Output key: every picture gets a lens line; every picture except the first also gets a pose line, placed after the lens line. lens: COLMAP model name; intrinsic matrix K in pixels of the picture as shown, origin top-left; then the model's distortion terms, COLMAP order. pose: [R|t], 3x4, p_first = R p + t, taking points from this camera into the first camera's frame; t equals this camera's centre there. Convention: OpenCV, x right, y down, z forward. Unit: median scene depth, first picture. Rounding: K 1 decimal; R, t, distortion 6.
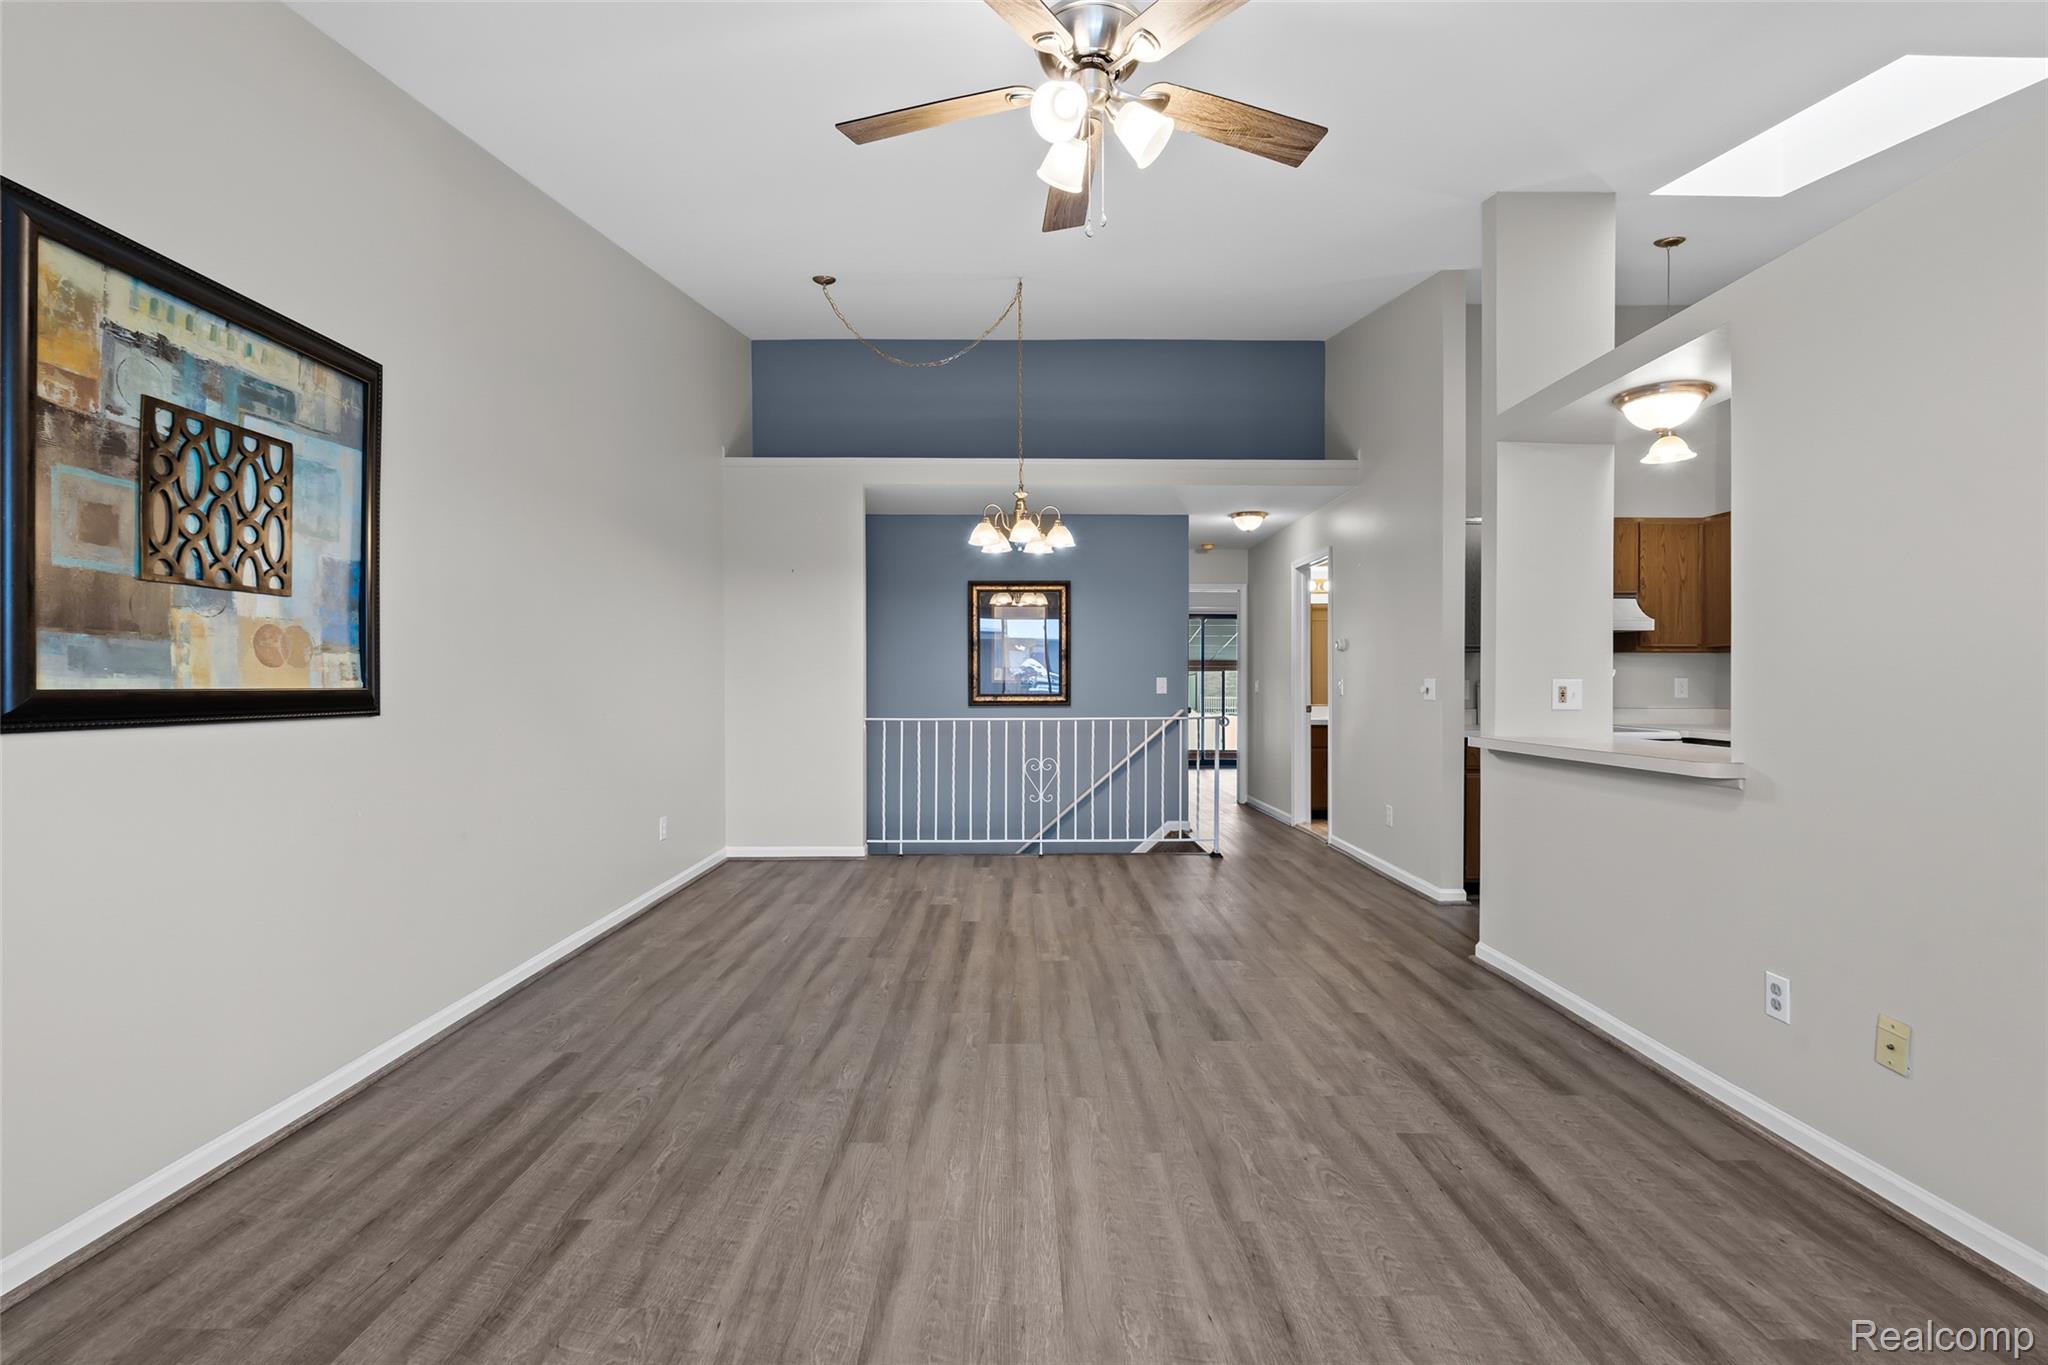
lens RADIAL K [[904.0, 0, 1013.5], [0, 904.0, 693.9], [0, 0, 1]] dist [-0.009286, 0.002596]
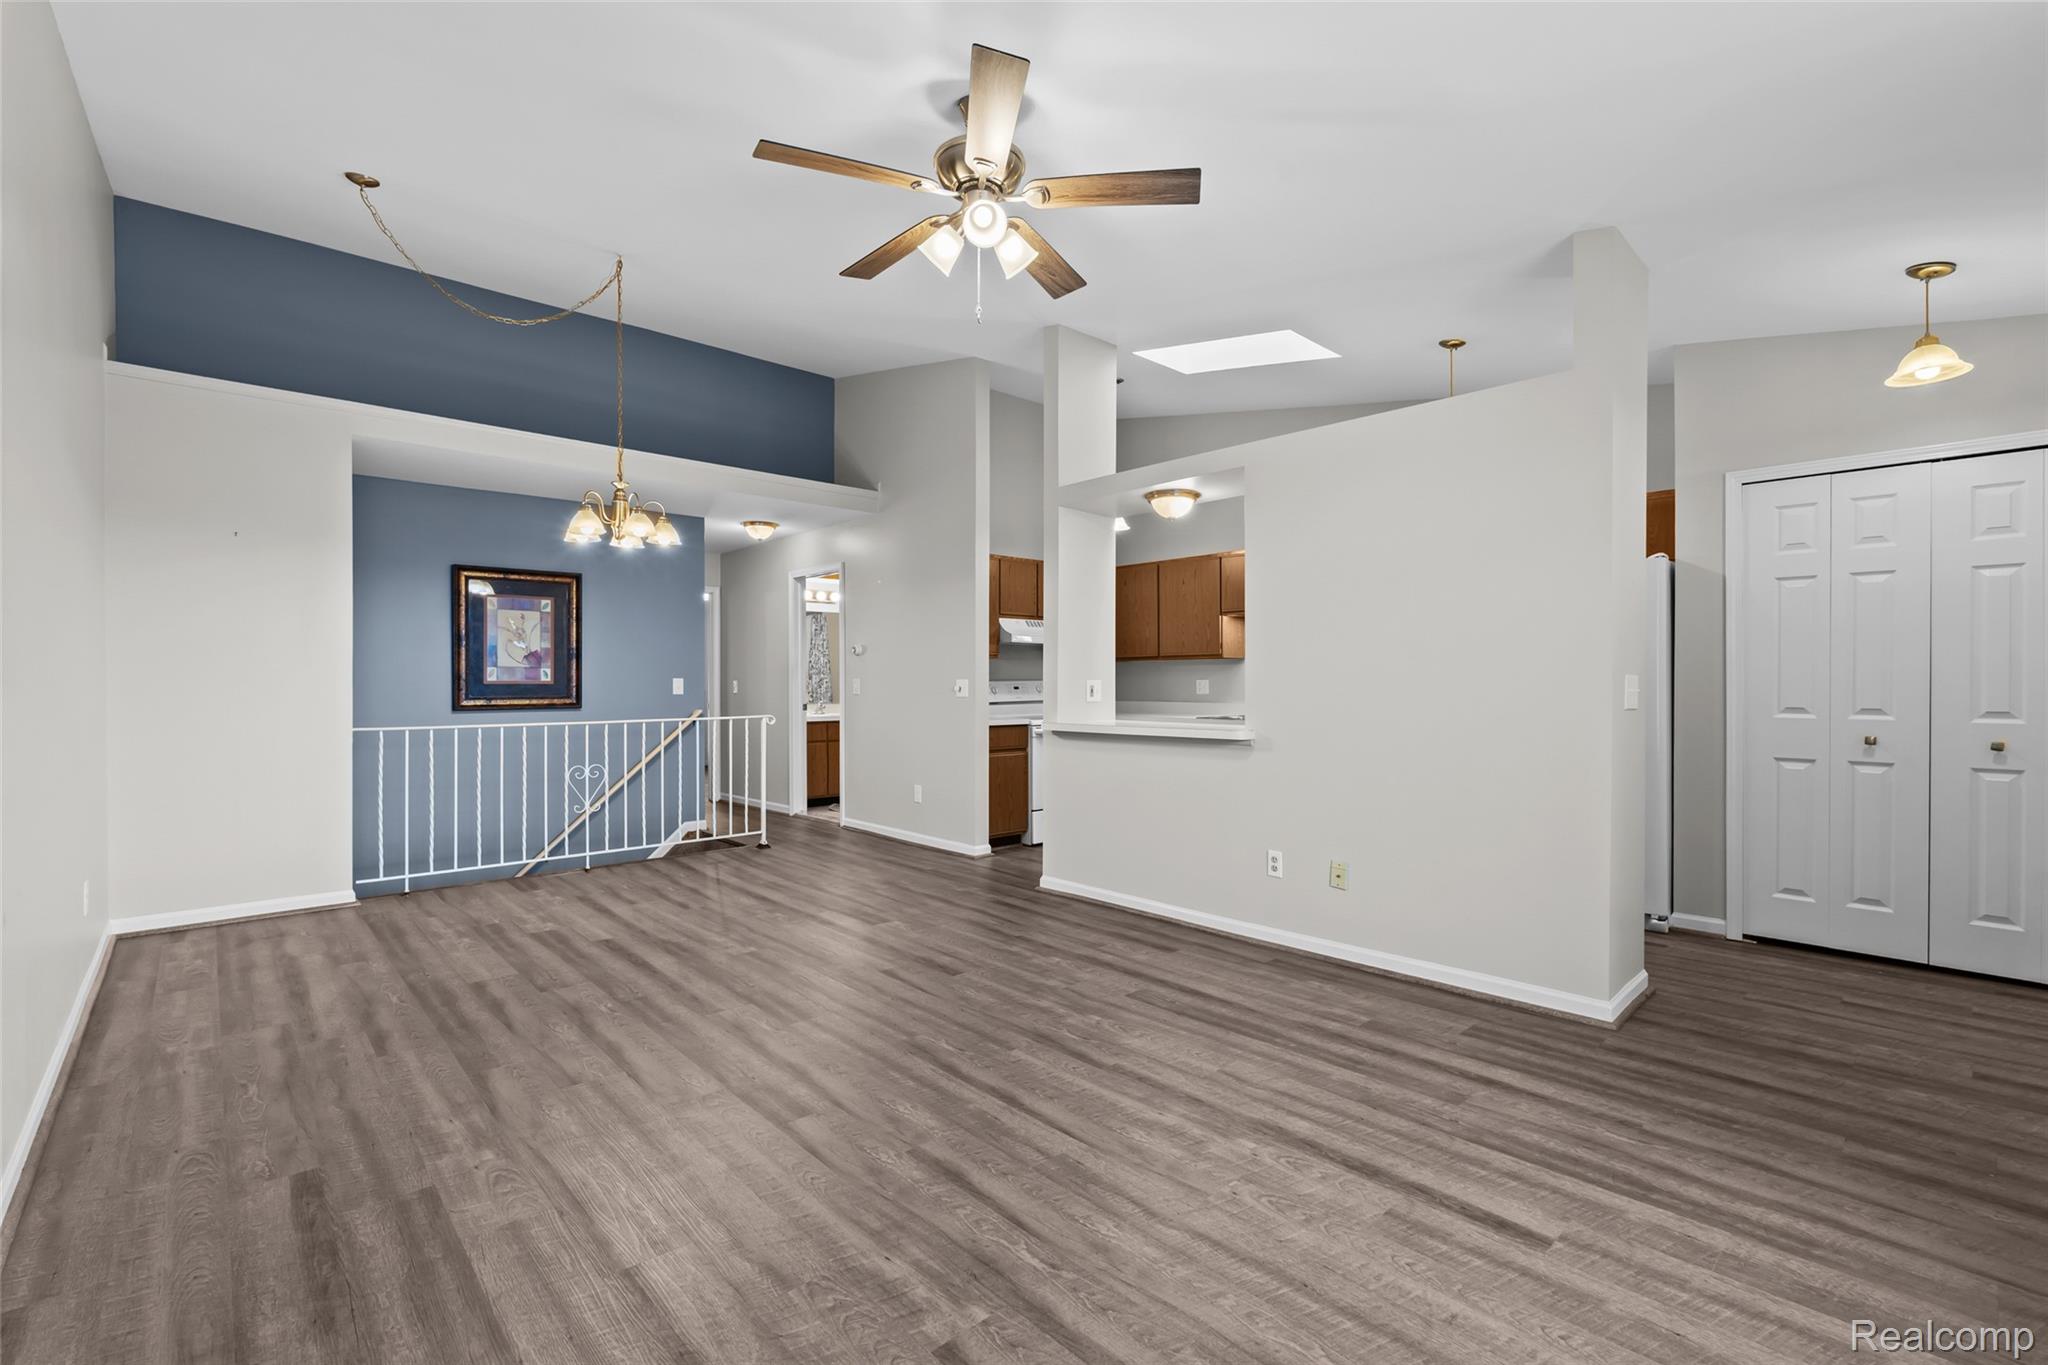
lens RADIAL K [[904.0, 0, 1018.0], [0, 904.0, 690.3], [0, 0, 1]] dist [-0.009286, 0.002596]
pose [[0.740812, -0.006512, 0.671681, -0.528125], [0.010447, 0.999944, -0.001828, 0.001938], [-0.671631, 0.008371, 0.740838, 0.034131]]
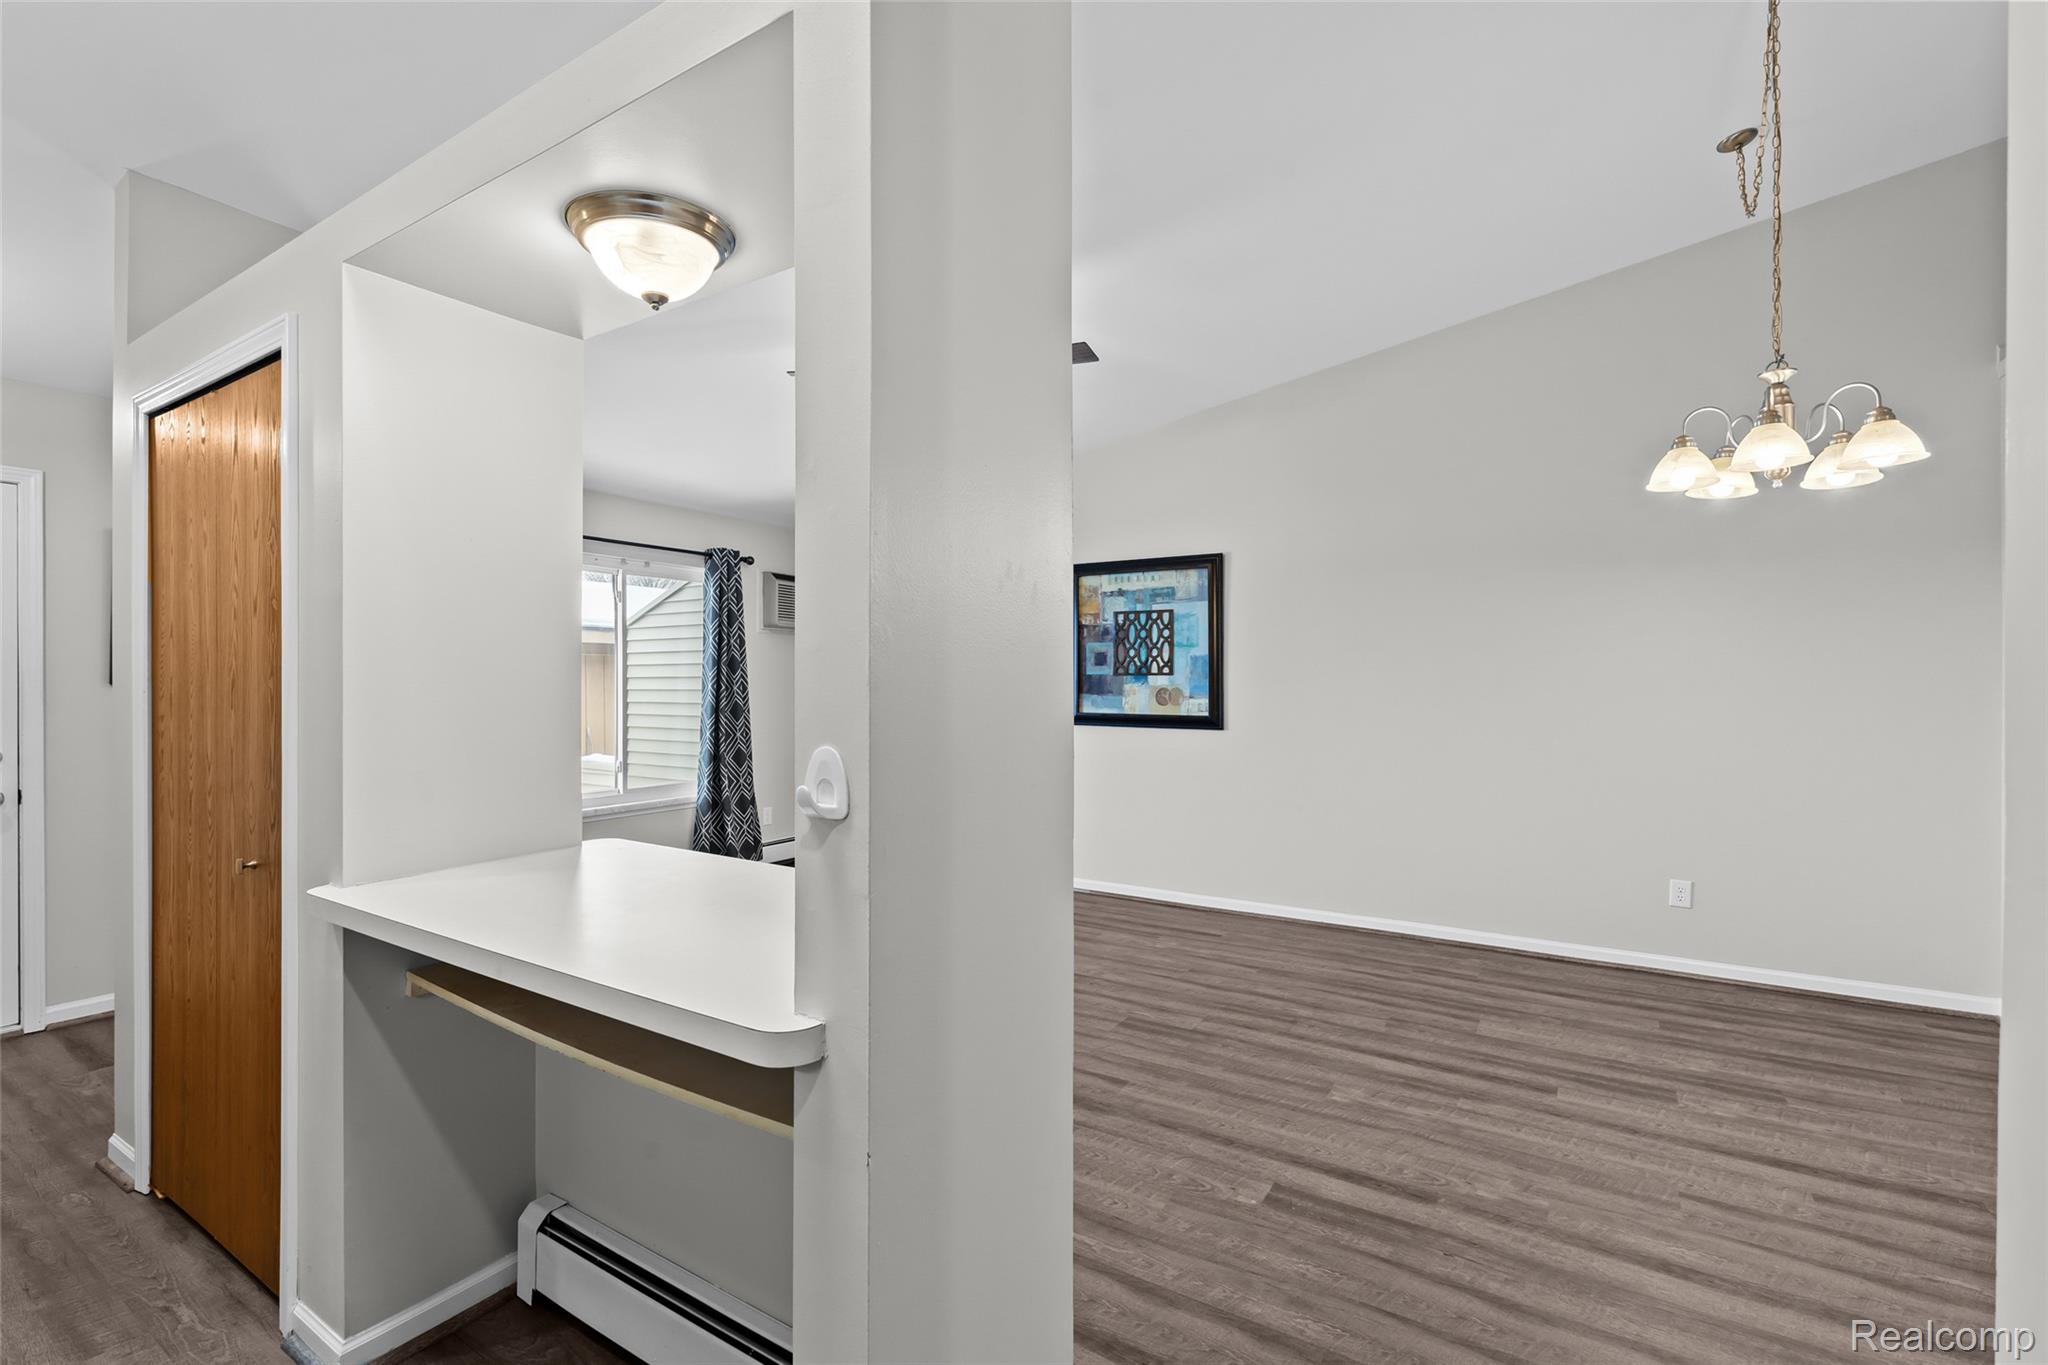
lens RADIAL K [[904.0, 0, 1013.9], [0, 904.0, 685.4], [0, 0, 1]] dist [-0.009286, 0.002596]
pose [[-0.538098, 0.003318, -0.842876, 1.096524], [-0.010081, 0.999895, 0.010372, -0.080833], [0.842822, 0.014078, -0.538008, 1.515121]]
